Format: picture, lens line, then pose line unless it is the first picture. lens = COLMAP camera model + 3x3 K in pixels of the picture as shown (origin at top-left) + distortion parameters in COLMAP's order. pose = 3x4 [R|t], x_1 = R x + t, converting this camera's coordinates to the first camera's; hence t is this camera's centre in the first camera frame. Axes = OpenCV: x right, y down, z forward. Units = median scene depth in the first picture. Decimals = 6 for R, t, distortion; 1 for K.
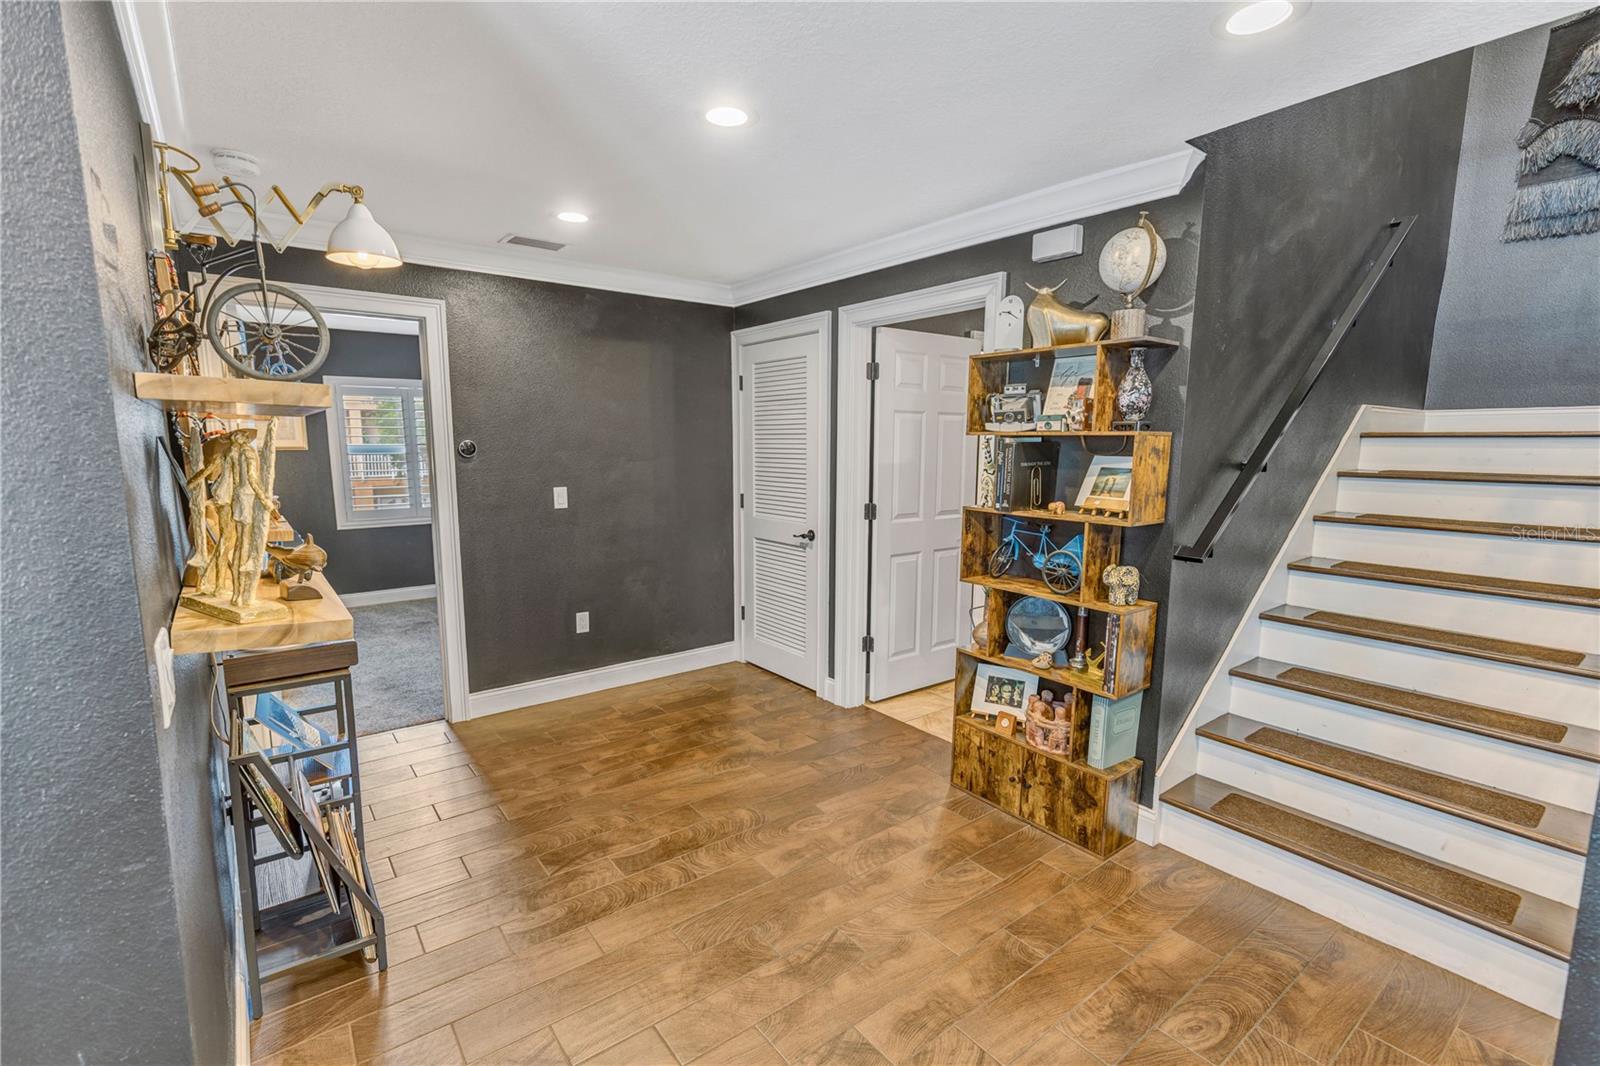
lens RADIAL K [[720.0, 0, 791.0], [0, 720.0, 546.0], [0, 0, 1]] dist [0.011218, -0.000744]
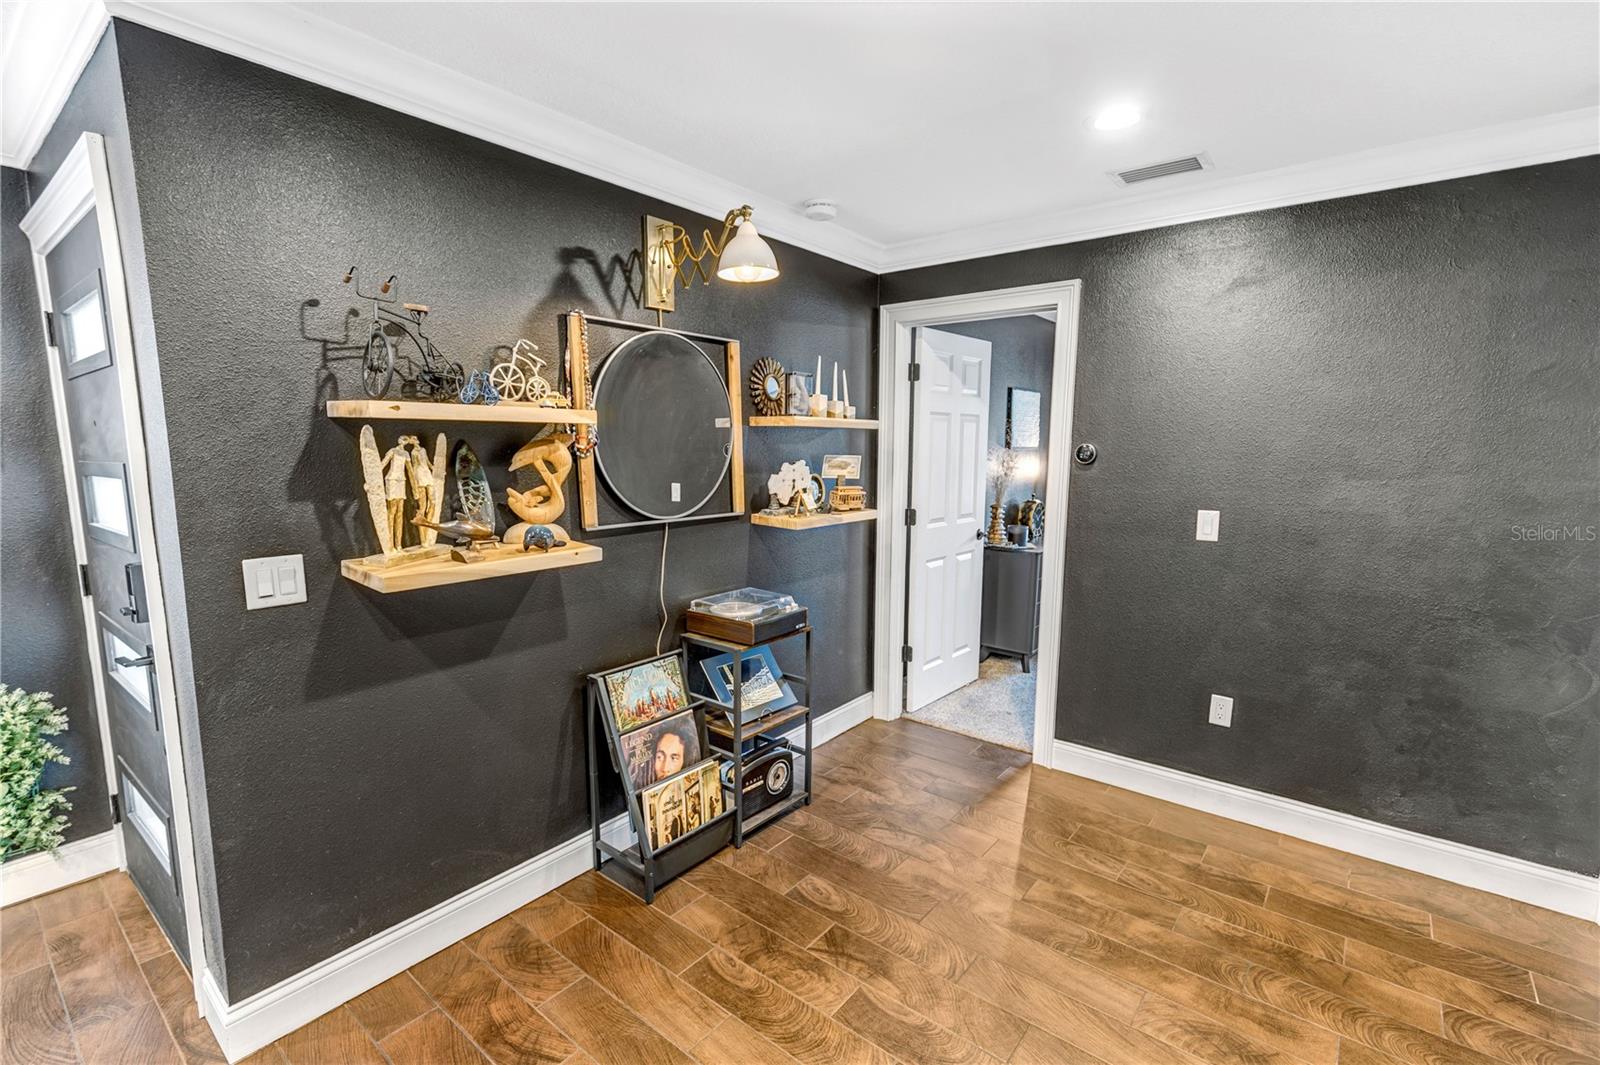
lens RADIAL K [[720.0, 0, 791.0], [0, 720.0, 545.5], [0, 0, 1]] dist [0.011218, -0.000744]
pose [[0.233658, 0.130205, -0.963561, 0.286737], [-0.138000, 0.985402, 0.099692, -0.067283], [0.962476, 0.109678, 0.248215, 0.478012]]
